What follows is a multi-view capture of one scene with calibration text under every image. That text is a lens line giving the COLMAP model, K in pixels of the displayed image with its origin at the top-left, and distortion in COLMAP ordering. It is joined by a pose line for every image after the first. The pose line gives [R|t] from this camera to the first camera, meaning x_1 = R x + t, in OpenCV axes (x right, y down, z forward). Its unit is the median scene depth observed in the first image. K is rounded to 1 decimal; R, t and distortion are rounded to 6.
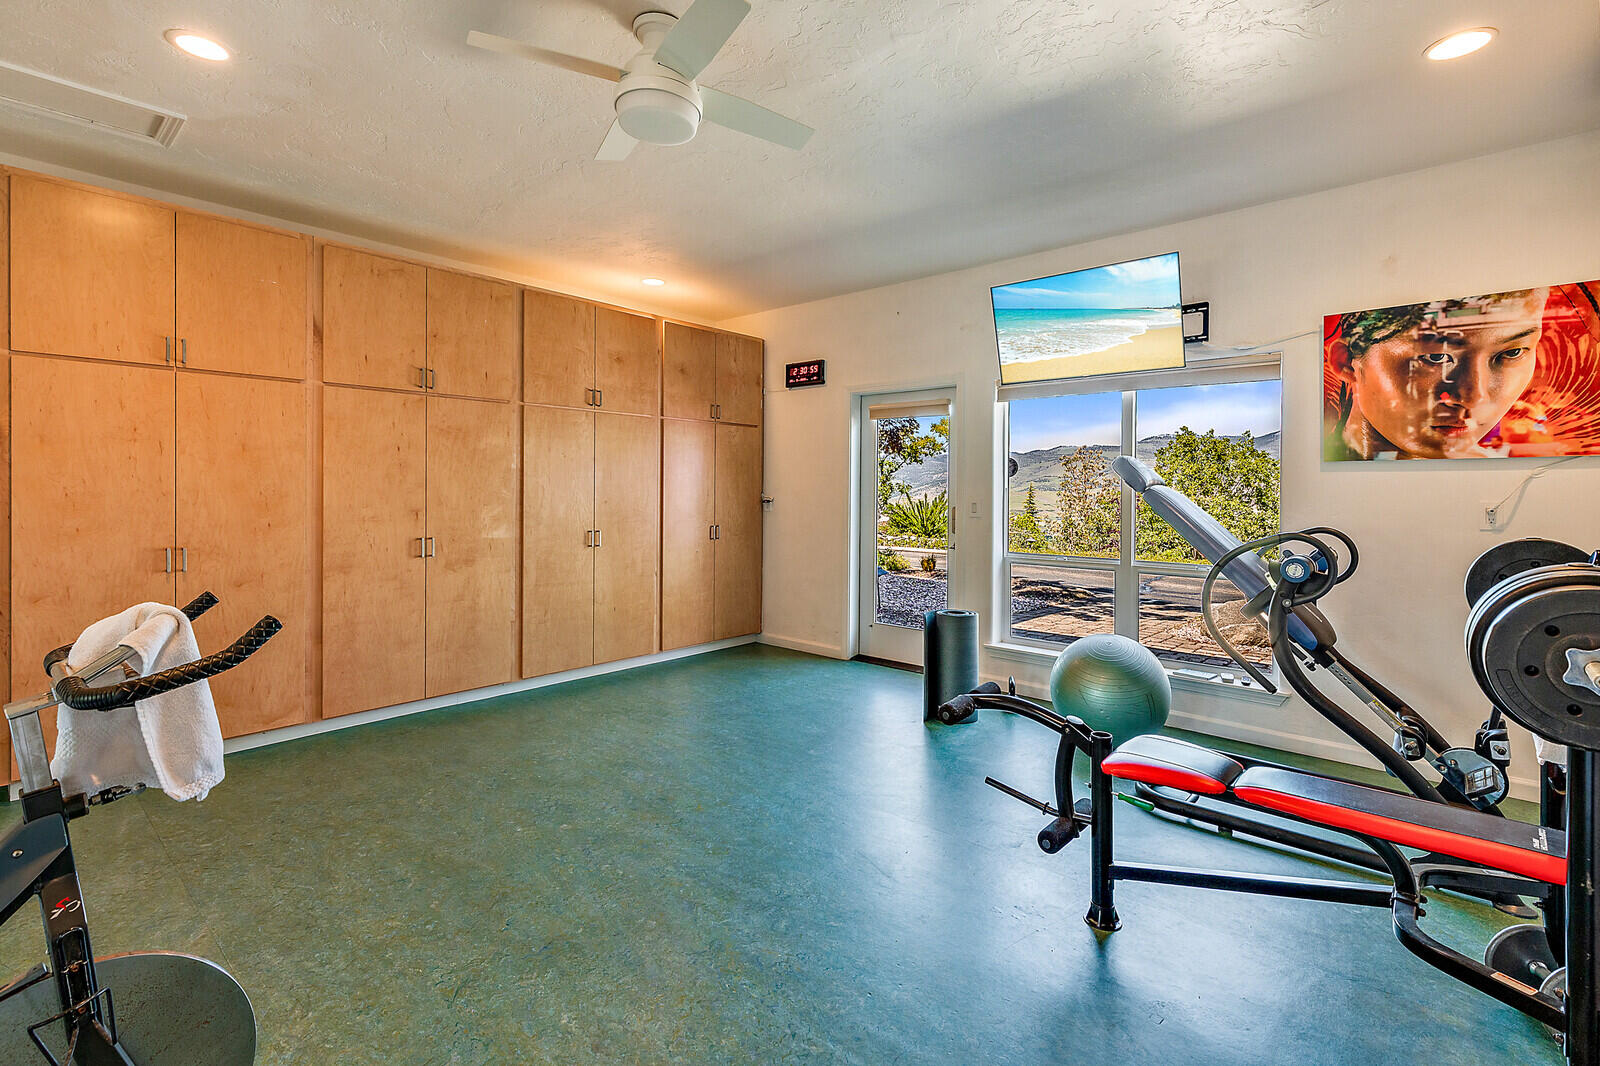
lens RADIAL K [[735.5, 0, 795.1], [0, 735.5, 490.3], [0, 0, 1]] dist [0.006464, 0.000480]
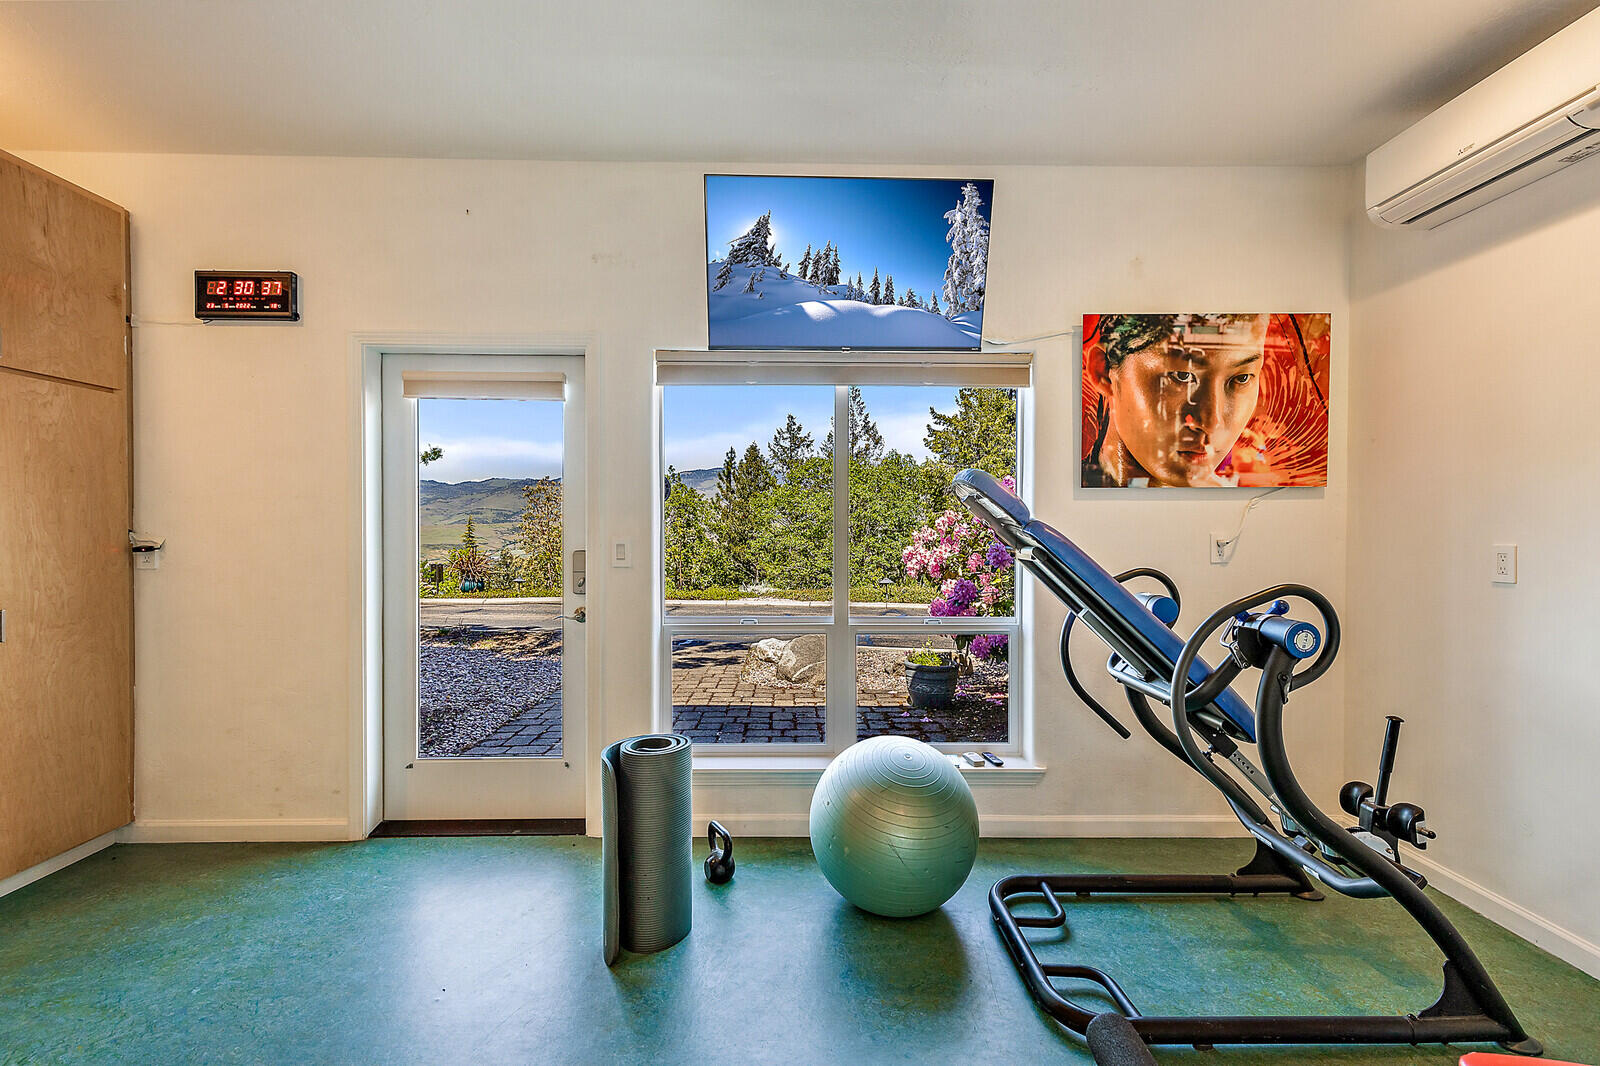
lens RADIAL K [[722.1, 0, 798.6], [0, 722.1, 533.5], [0, 0, 1]] dist [0.004813, -0.000084]
pose [[0.732241, -0.014081, 0.680900, -0.088206], [0.004087, 0.999859, 0.016282, -0.001582], [-0.681034, -0.009139, 0.732195, 0.651471]]
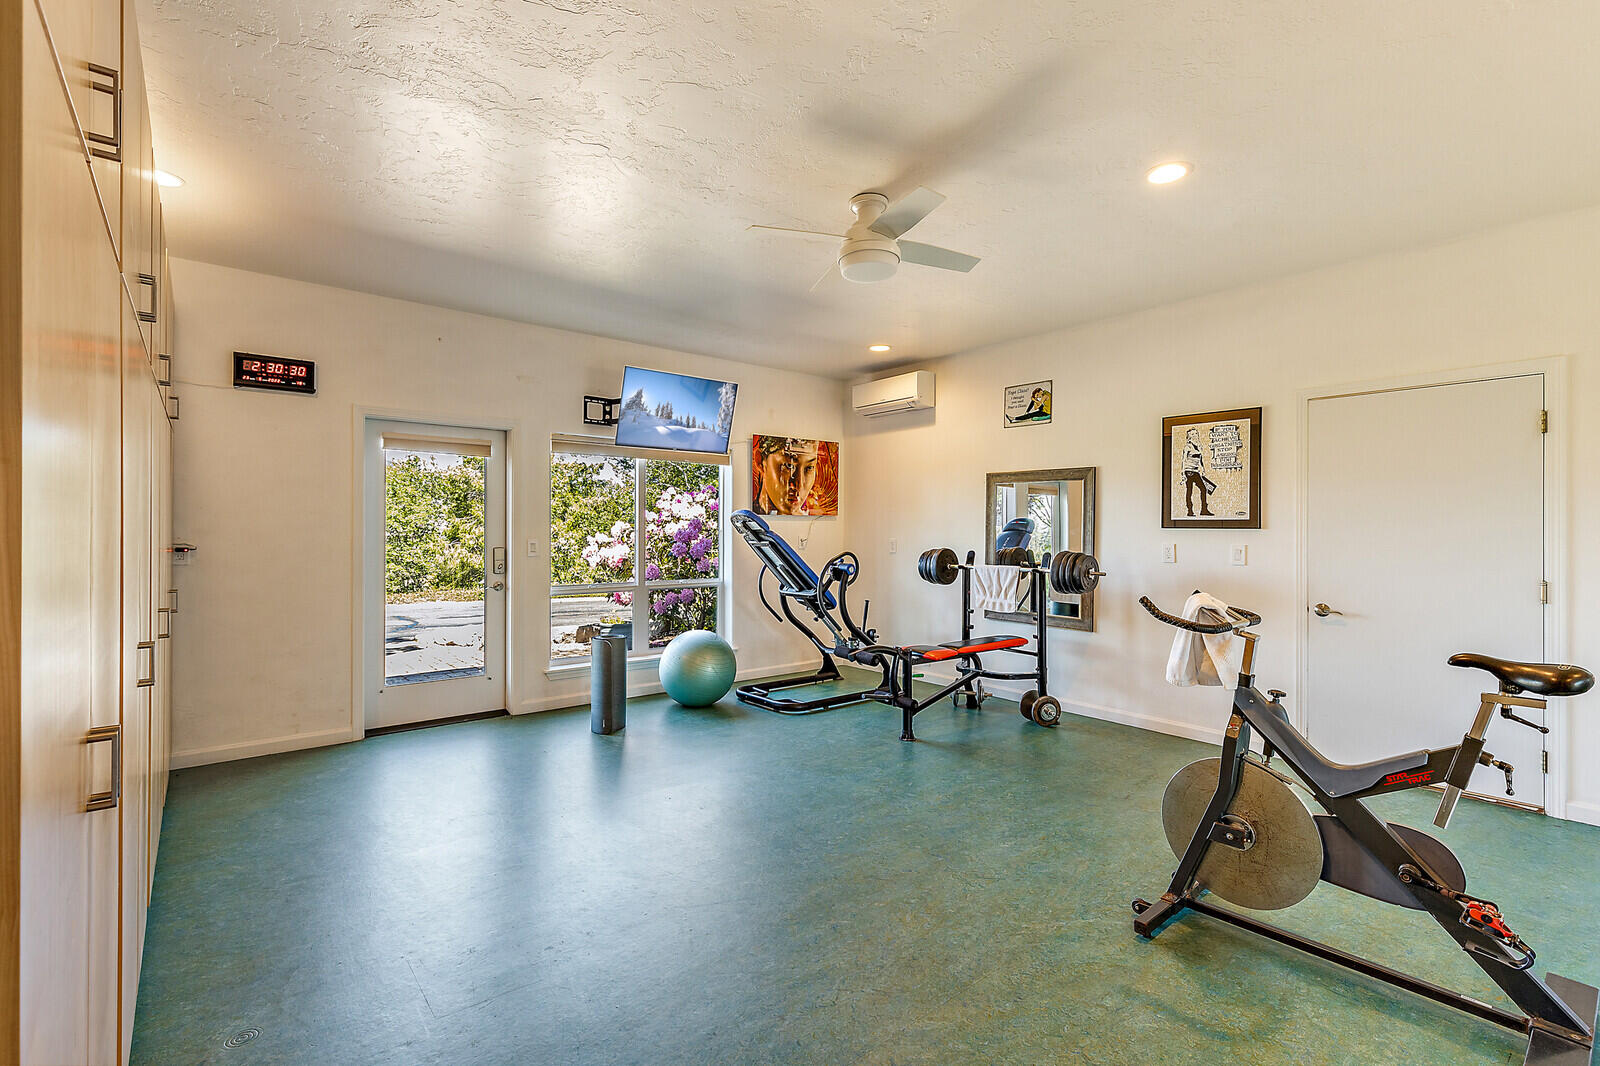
lens RADIAL K [[735.5, 0, 803.1], [0, 735.5, 530.1], [0, 0, 1]] dist [0.006464, 0.000480]
pose [[0.142332, -0.004950, 0.989807, -1.109760], [0.000413, 0.999988, 0.004941, -0.010576], [-0.989819, -0.000295, 0.142332, 0.657505]]
